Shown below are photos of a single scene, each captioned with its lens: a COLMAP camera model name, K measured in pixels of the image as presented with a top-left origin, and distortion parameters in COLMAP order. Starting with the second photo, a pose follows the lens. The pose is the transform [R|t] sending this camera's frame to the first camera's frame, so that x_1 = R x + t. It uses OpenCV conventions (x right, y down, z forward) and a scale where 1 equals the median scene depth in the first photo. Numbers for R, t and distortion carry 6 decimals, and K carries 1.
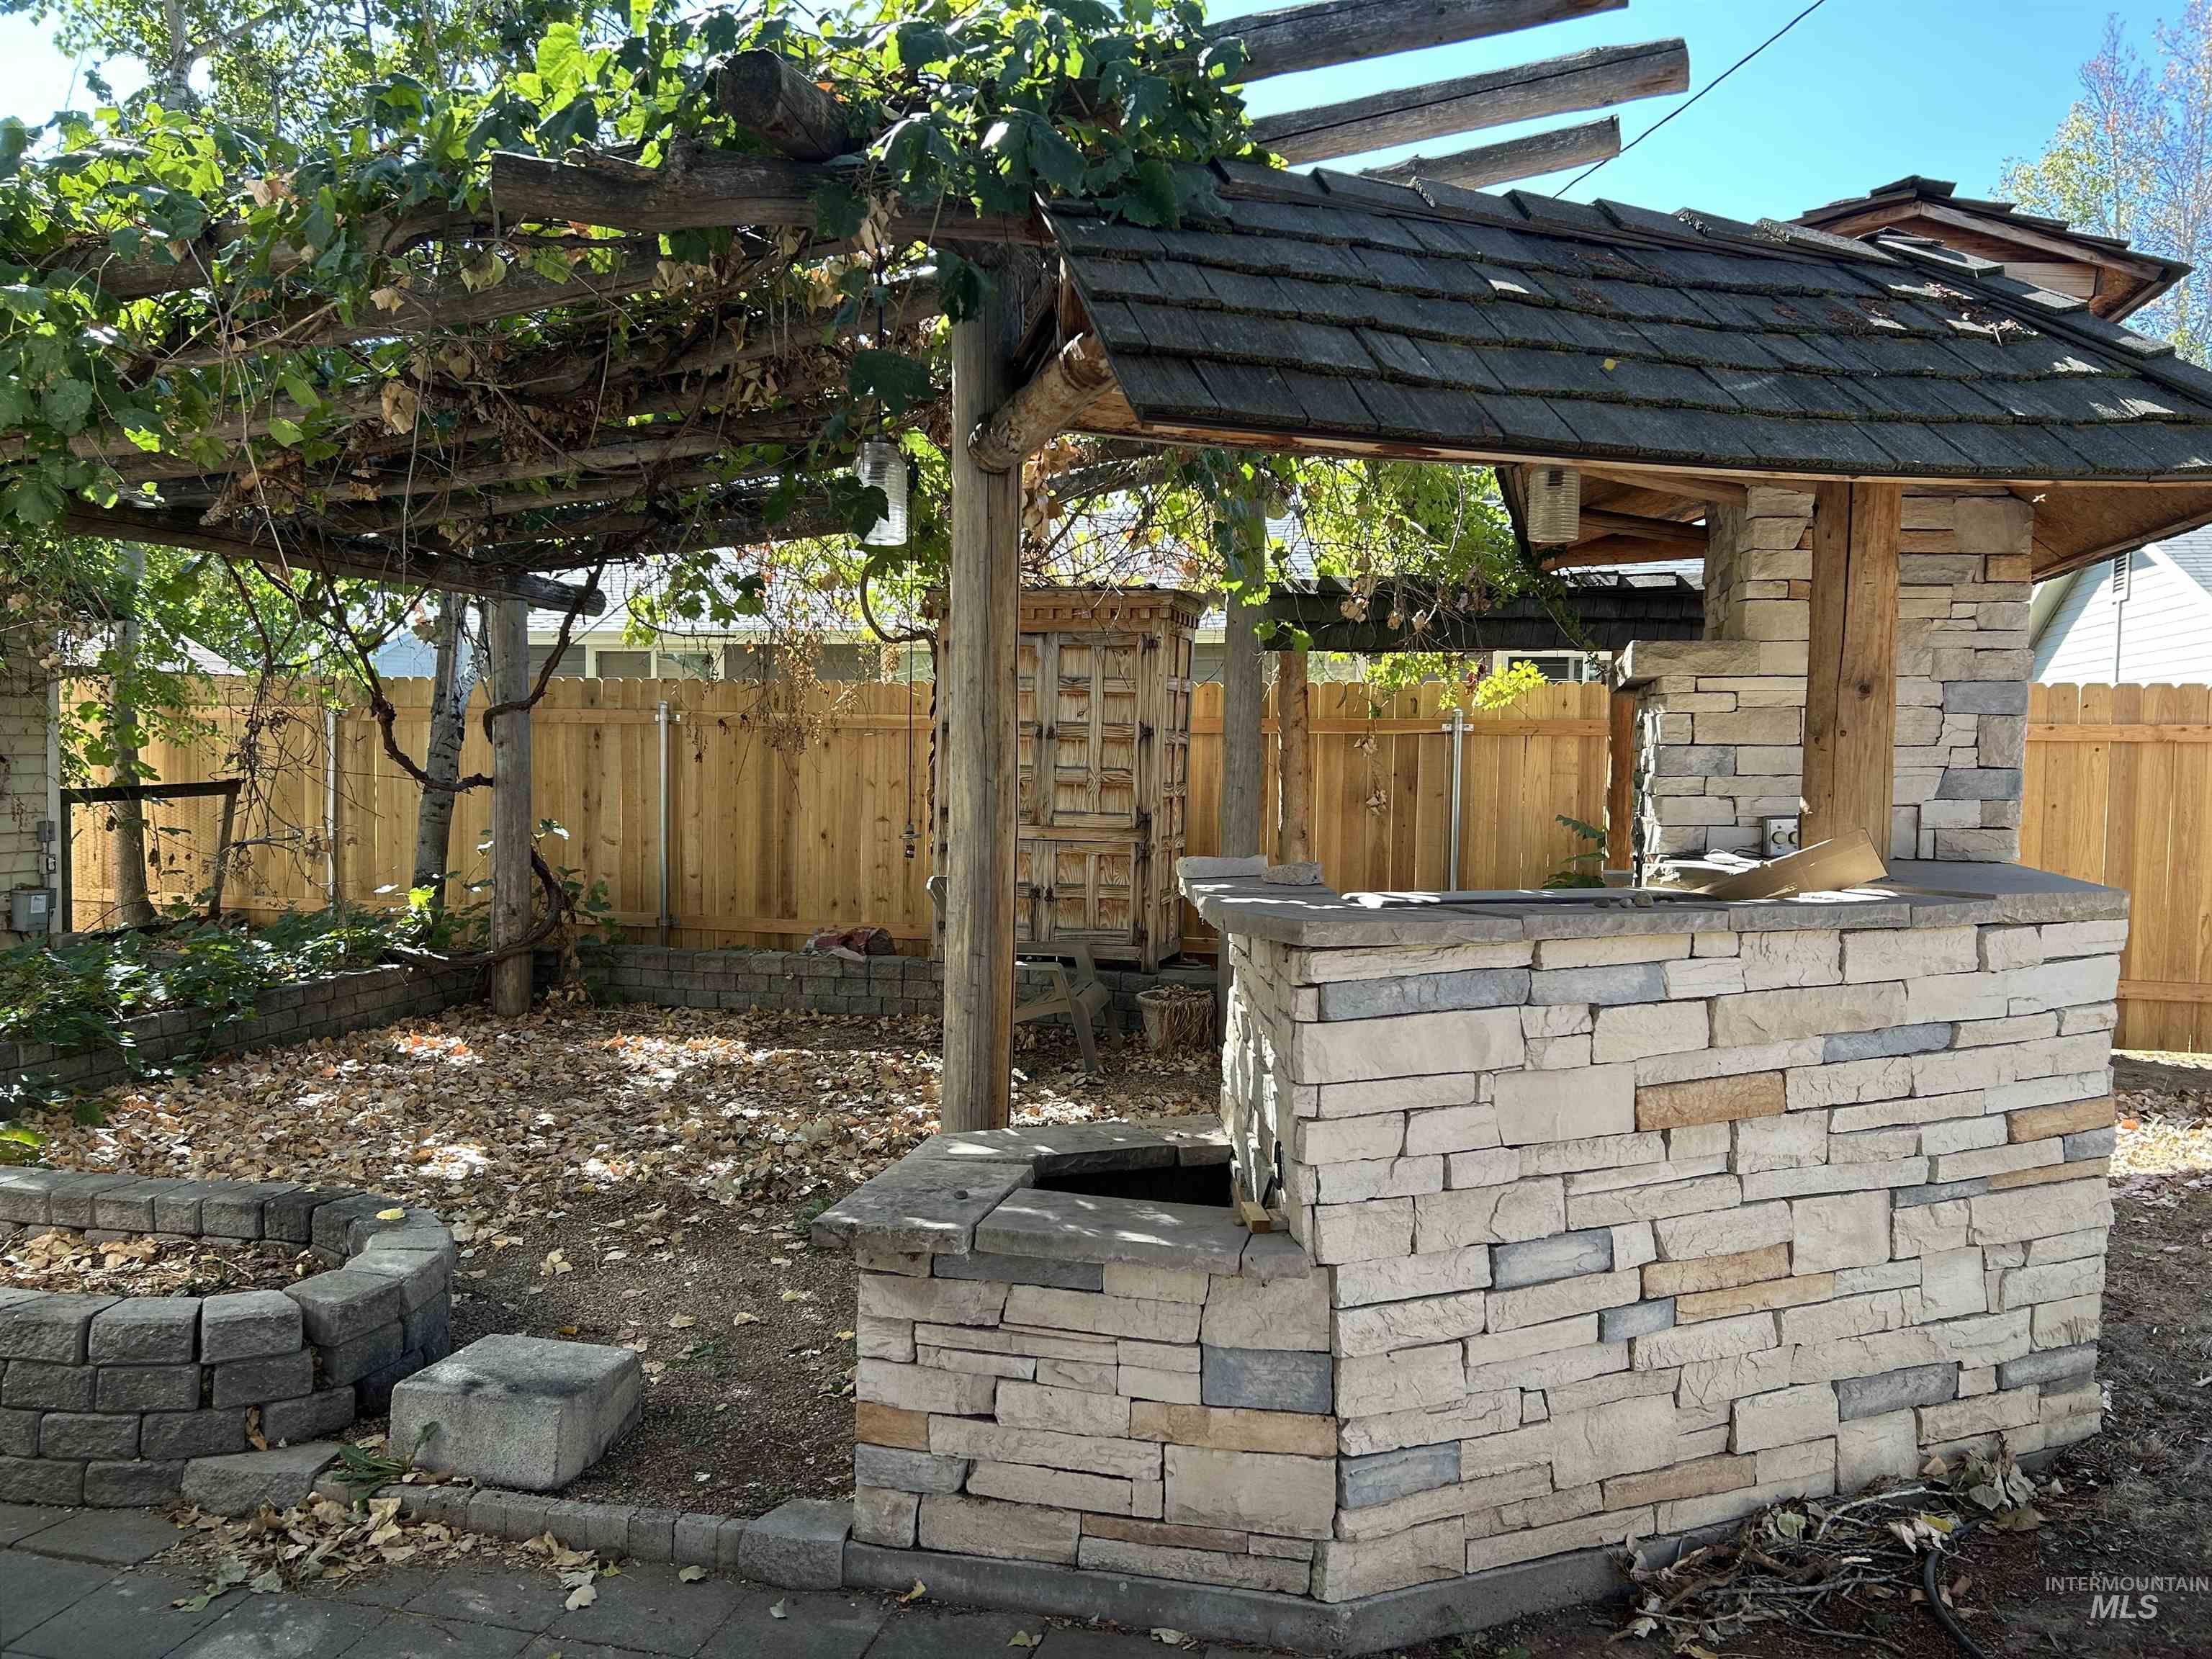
lens RADIAL K [[1660.0, 0, 1102.1], [0, 1660.0, 818.6], [0, 0, 1]] dist [0.052791, -0.051409]
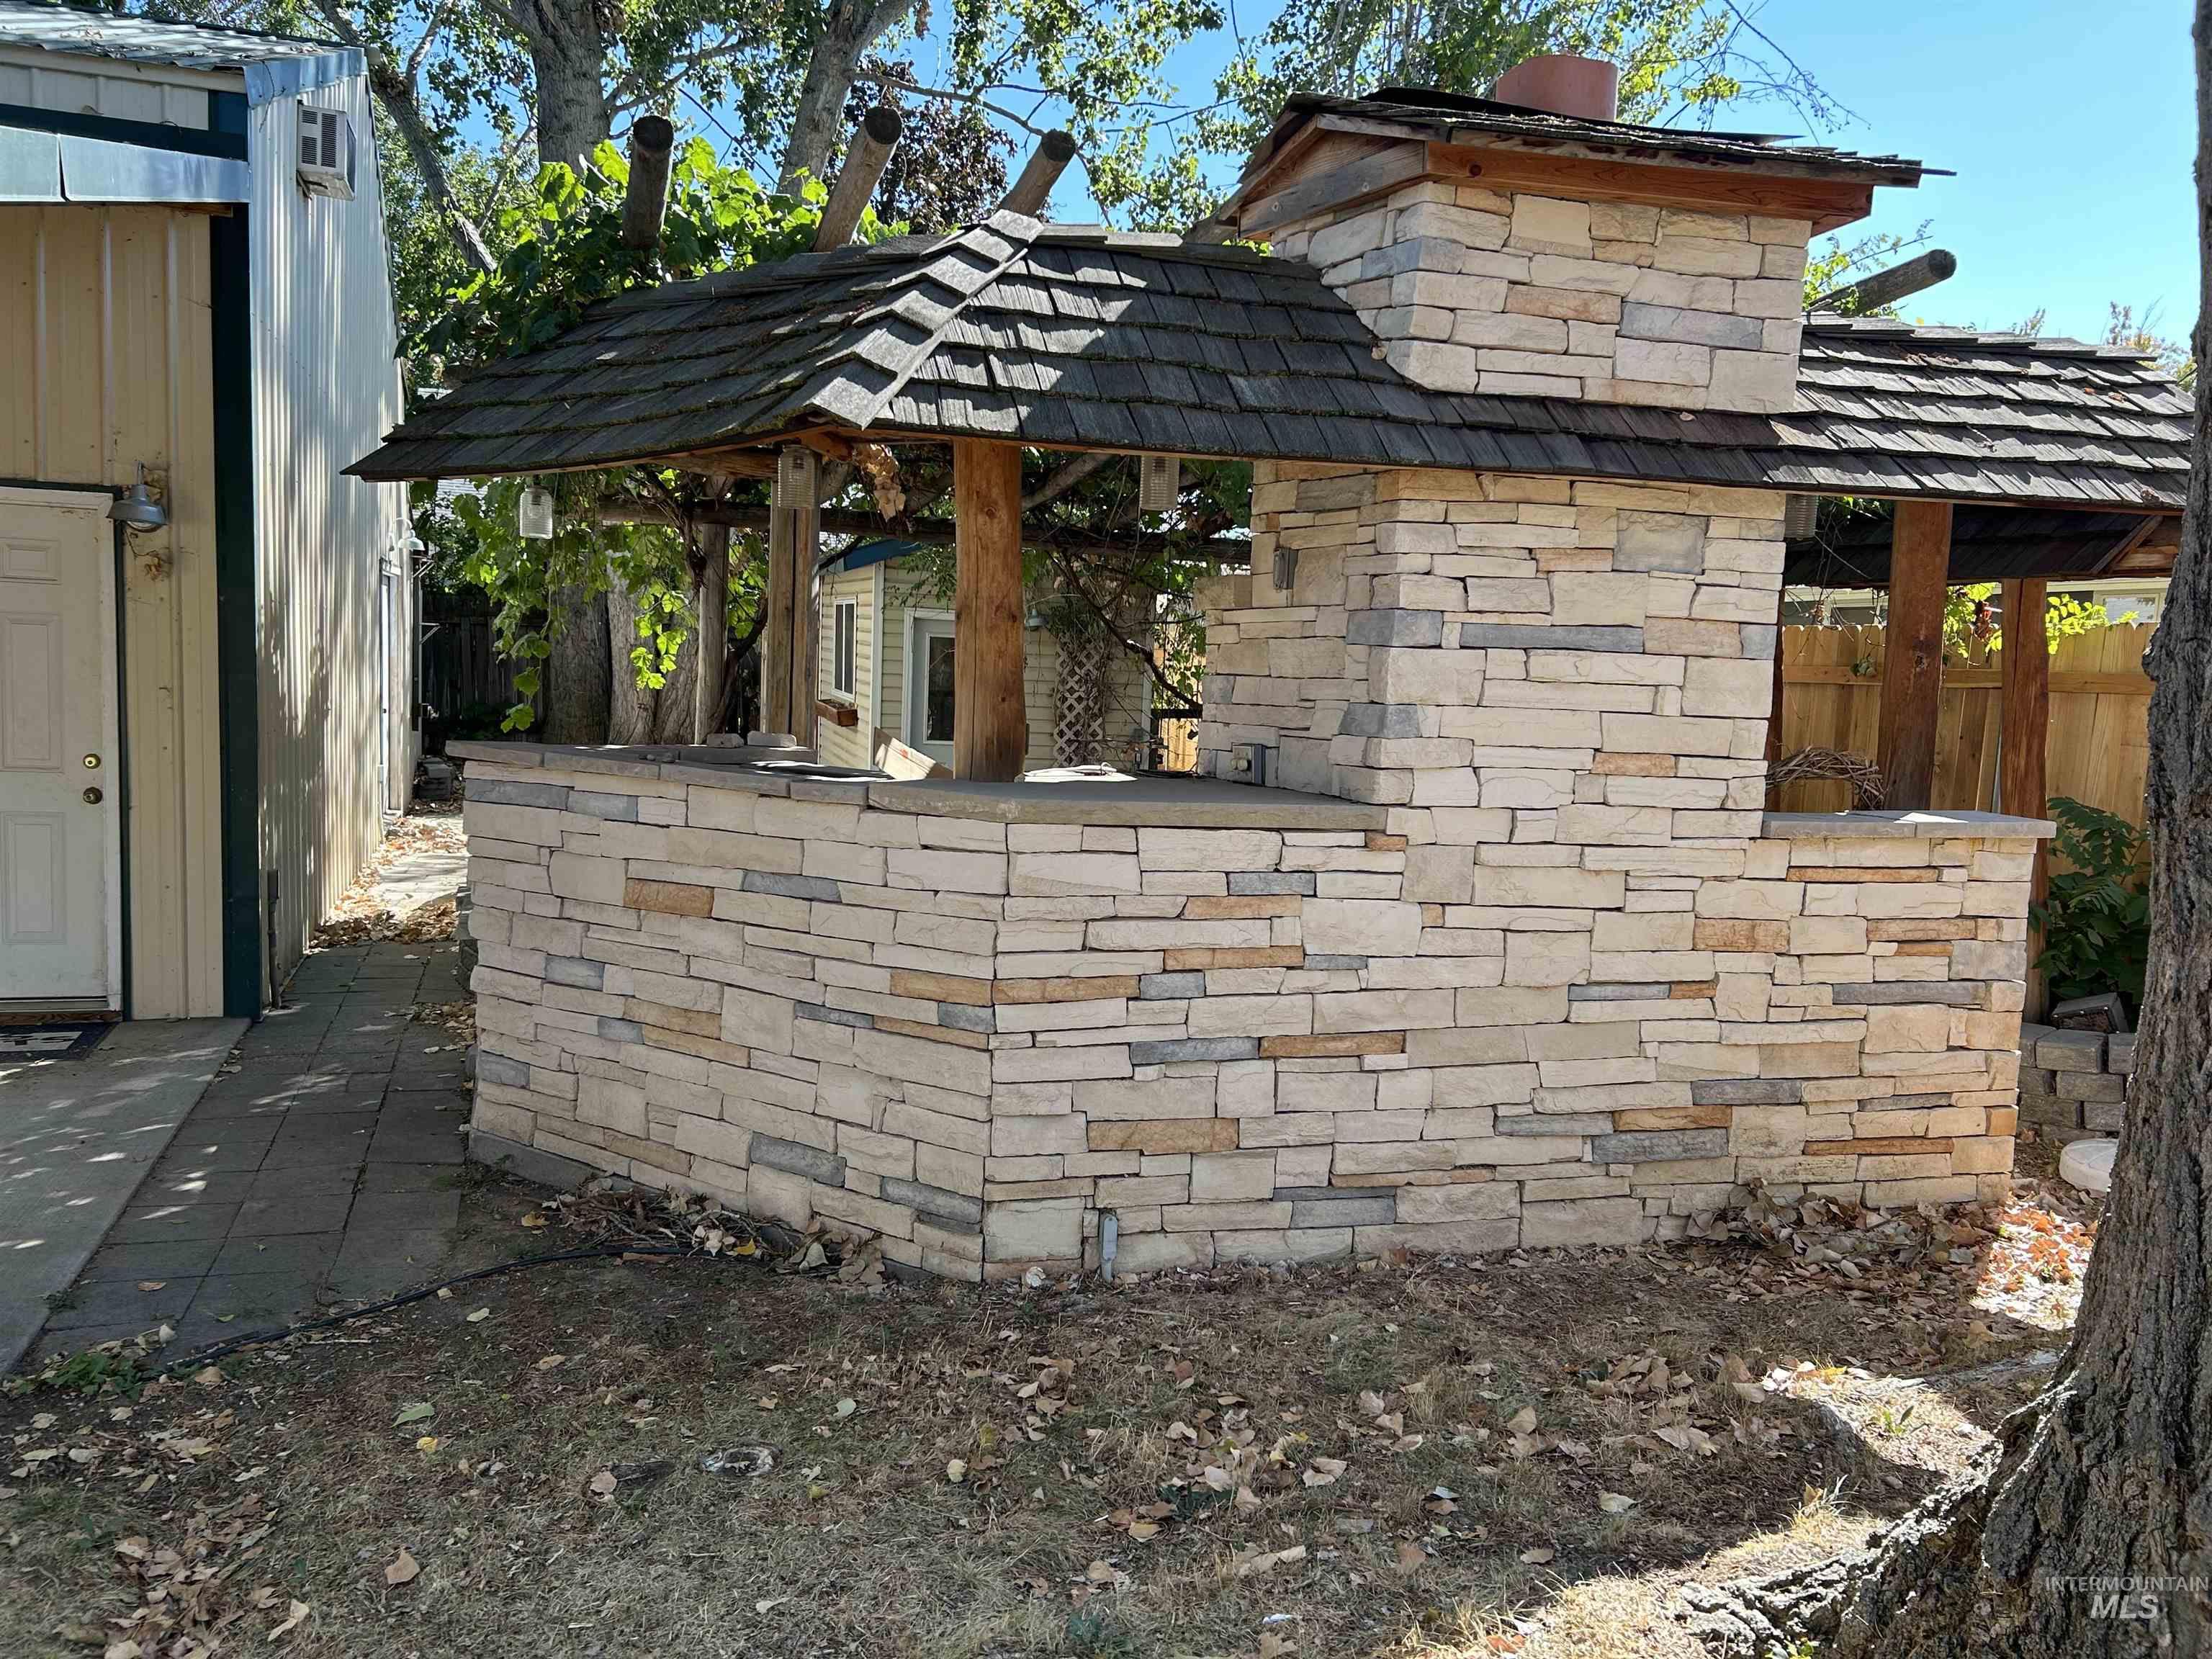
lens RADIAL K [[1660.0, 0, 1102.1], [0, 1660.0, 818.6], [0, 0, 1]] dist [0.052791, -0.051409]
pose [[0.535333, 0.091144, -0.839709, 1.611975], [-0.074608, 0.995377, 0.060476, -0.013317], [0.841339, 0.030274, 0.539659, 0.489496]]
